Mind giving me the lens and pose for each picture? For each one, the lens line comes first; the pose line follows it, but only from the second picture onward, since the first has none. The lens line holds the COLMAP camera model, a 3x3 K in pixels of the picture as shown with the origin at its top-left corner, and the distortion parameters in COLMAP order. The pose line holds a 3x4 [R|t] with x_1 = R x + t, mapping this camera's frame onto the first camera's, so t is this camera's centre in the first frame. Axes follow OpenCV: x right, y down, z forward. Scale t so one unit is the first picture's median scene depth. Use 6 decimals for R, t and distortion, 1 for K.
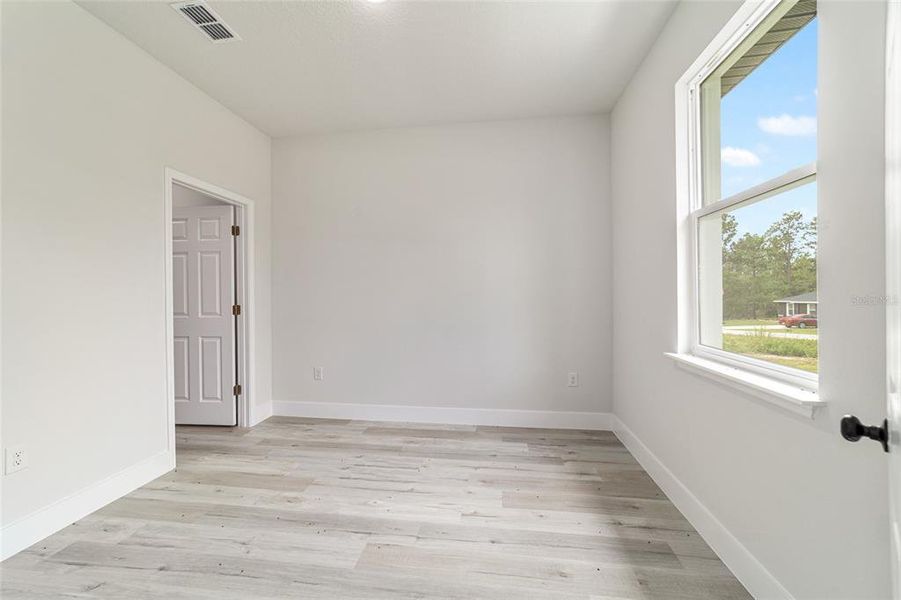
lens RADIAL K [[344.9, 0, 449.1], [0, 344.9, 298.6], [0, 0, 1]] dist [-0.011444, 0.005094]
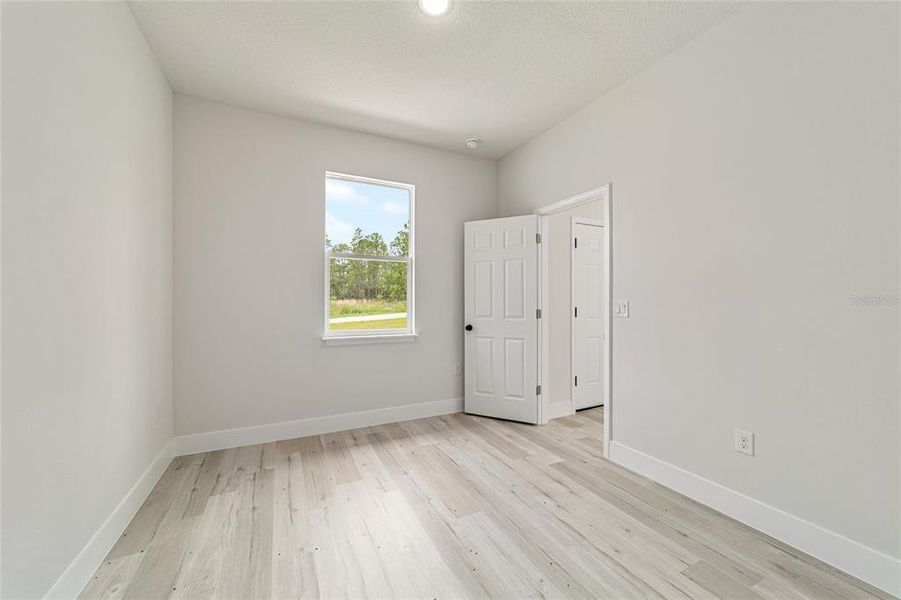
lens RADIAL K [[344.9, 0, 451.0], [0, 344.9, 301.5], [0, 0, 1]] dist [-0.011444, 0.005094]
pose [[-0.565778, 0.007736, 0.824521, -0.902137], [0.005594, 0.999969, -0.005544, -0.000942], [-0.824538, 0.001476, -0.565804, 1.279243]]
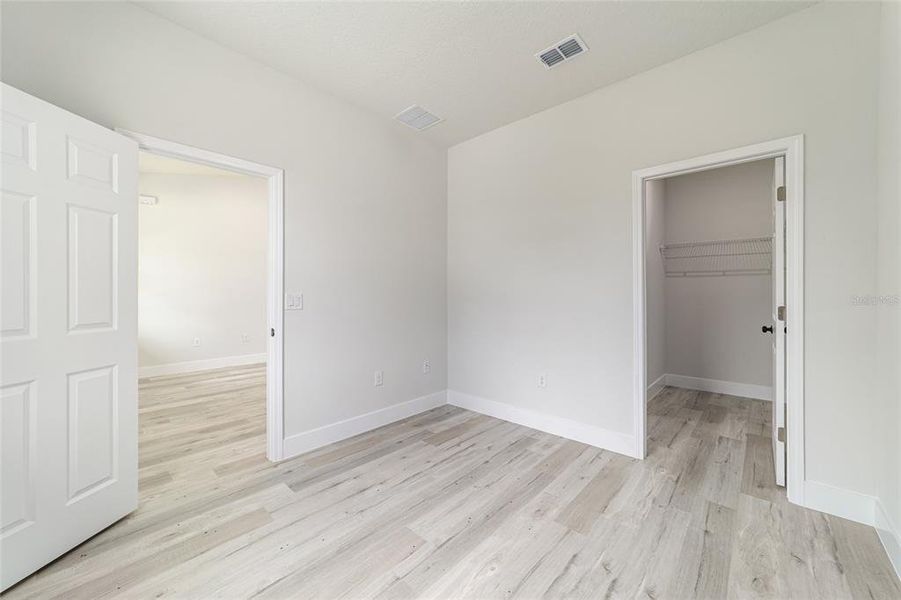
lens RADIAL K [[344.9, 0, 448.3], [0, 344.9, 294.0], [0, 0, 1]] dist [-0.011444, 0.005094]
pose [[-0.571977, 0.009032, -0.820220, 0.417458], [0.002267, 0.999953, 0.009431, -0.014967], [0.820266, 0.003535, -0.571971, 1.248326]]
